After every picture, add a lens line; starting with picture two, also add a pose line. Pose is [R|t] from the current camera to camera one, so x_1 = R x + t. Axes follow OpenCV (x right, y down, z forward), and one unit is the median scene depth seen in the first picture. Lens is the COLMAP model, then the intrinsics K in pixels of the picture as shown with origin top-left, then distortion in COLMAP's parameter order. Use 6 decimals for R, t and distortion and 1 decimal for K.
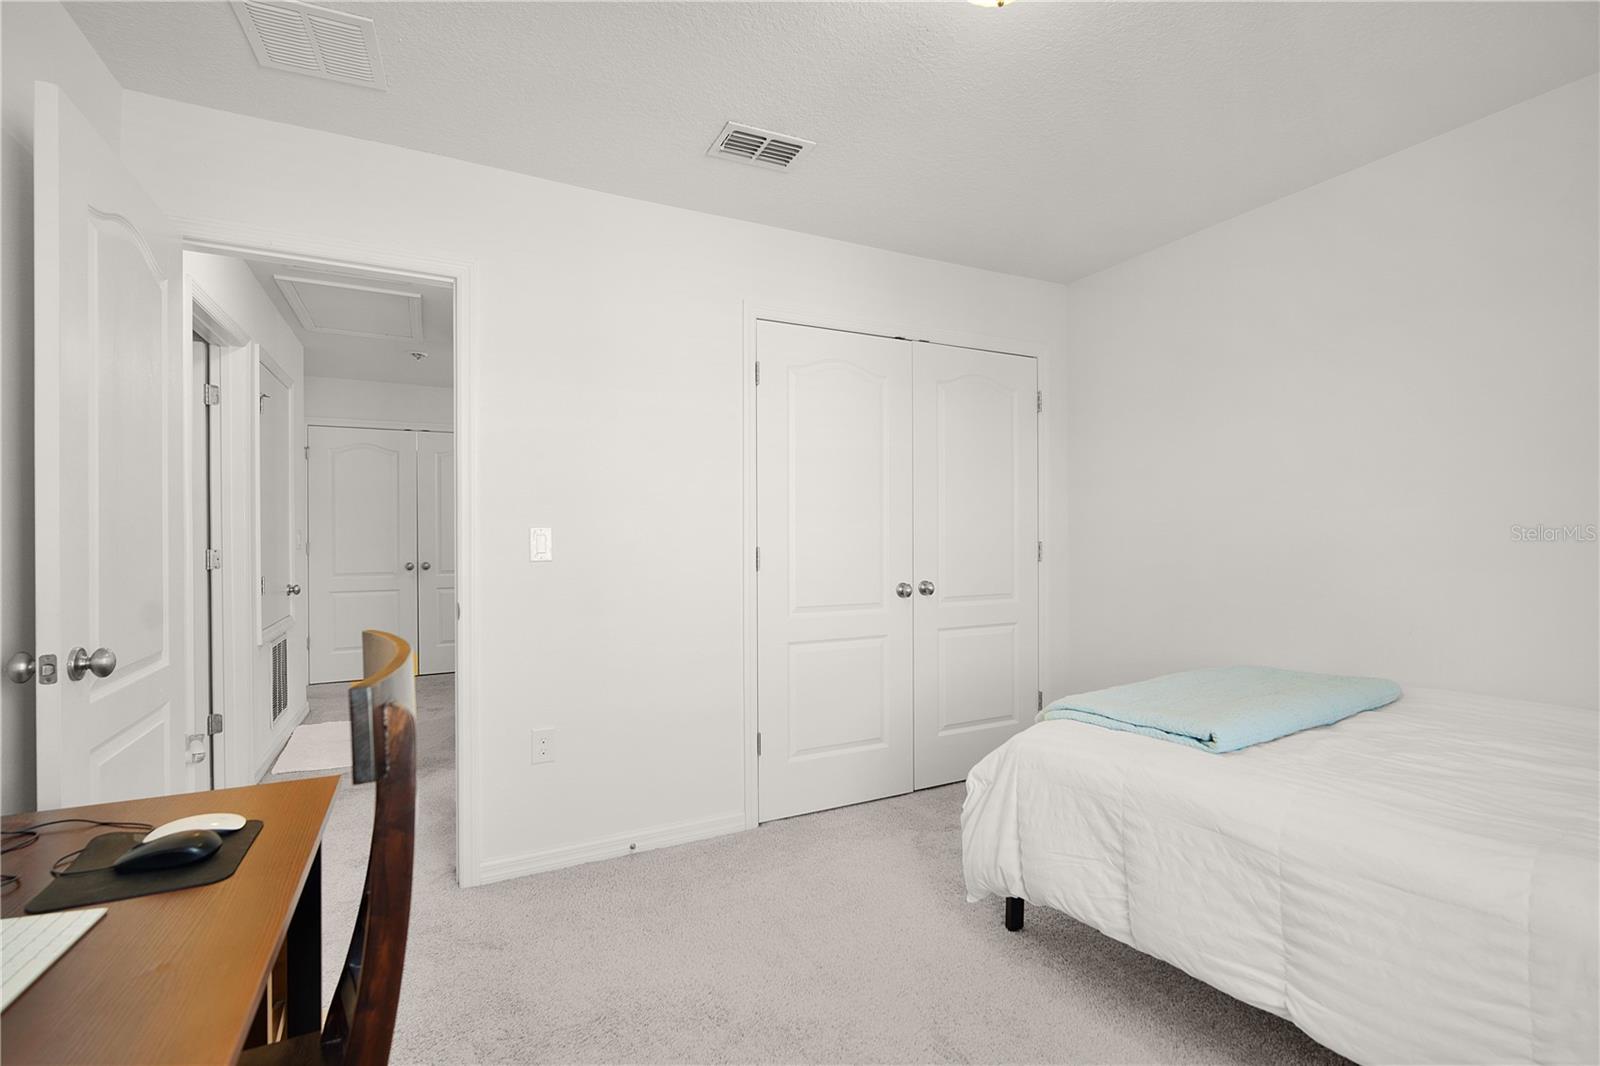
lens RADIAL K [[719.7, 0, 795.2], [0, 719.7, 536.7], [0, 0, 1]] dist [-0.010070, -0.001326]
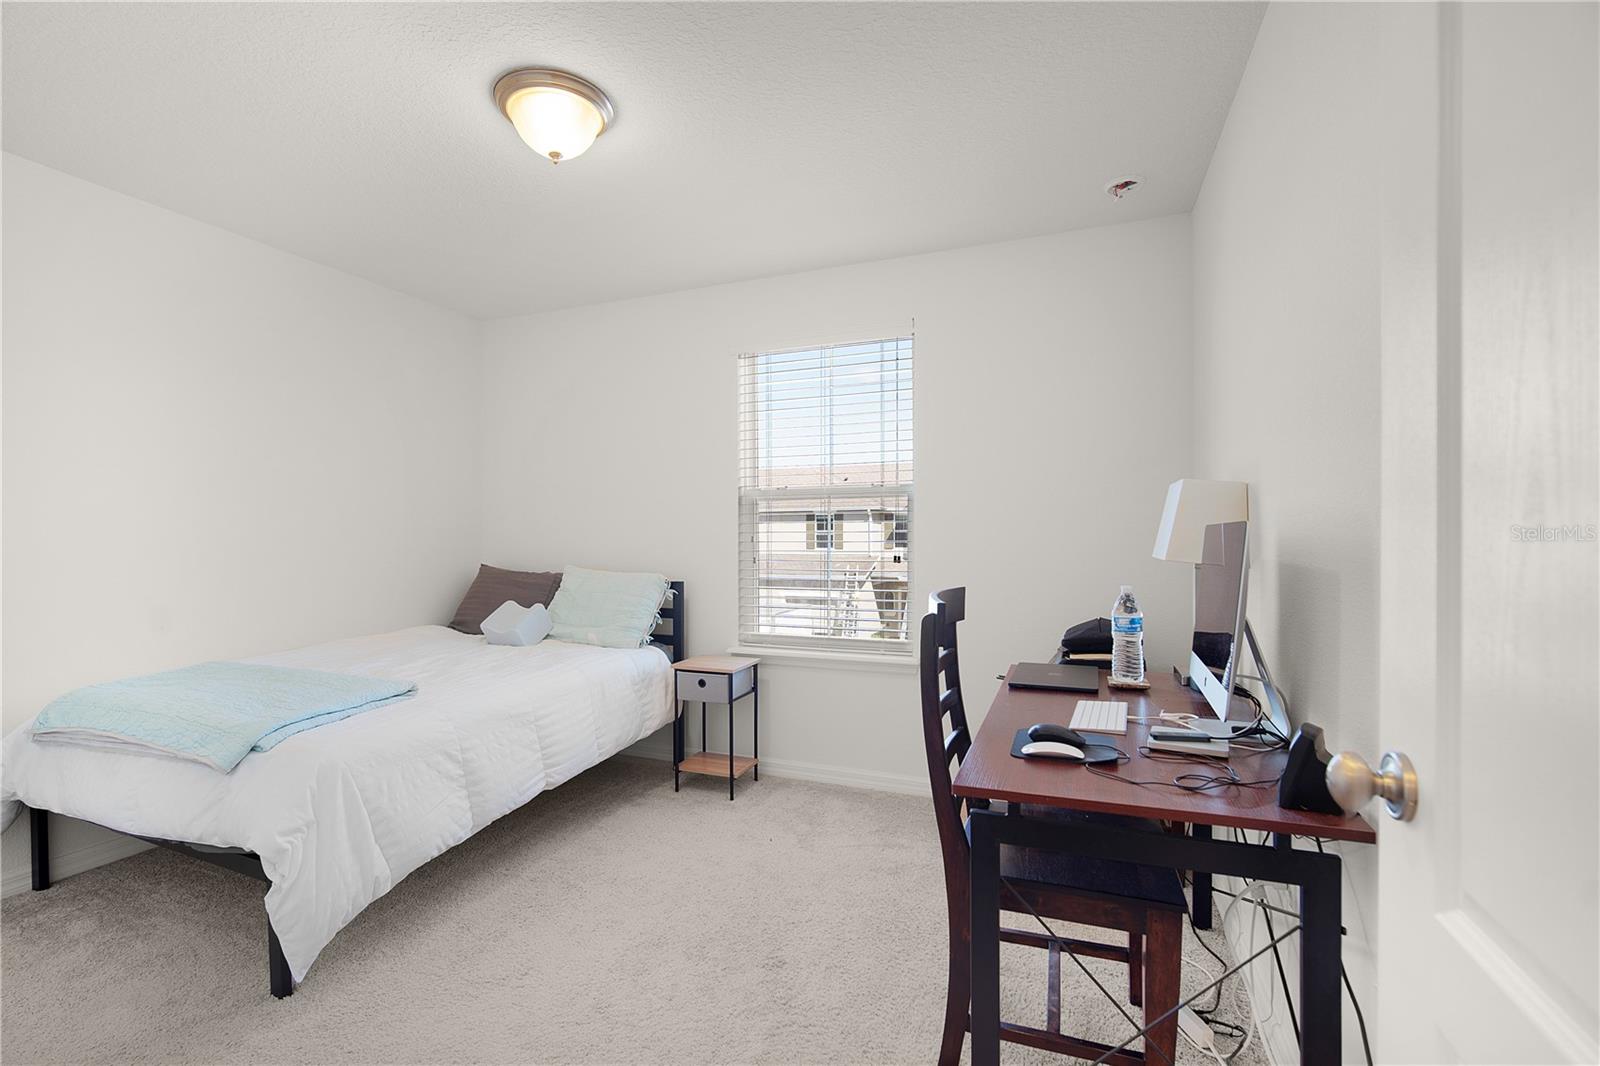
lens RADIAL K [[719.7, 0, 796.0], [0, 719.7, 535.8], [0, 0, 1]] dist [-0.010070, -0.001326]
pose [[-0.674914, -0.003684, 0.737887, -1.060923], [-0.004547, 0.999989, 0.000833, -0.010561], [-0.737882, -0.002793, -0.674924, 1.610017]]
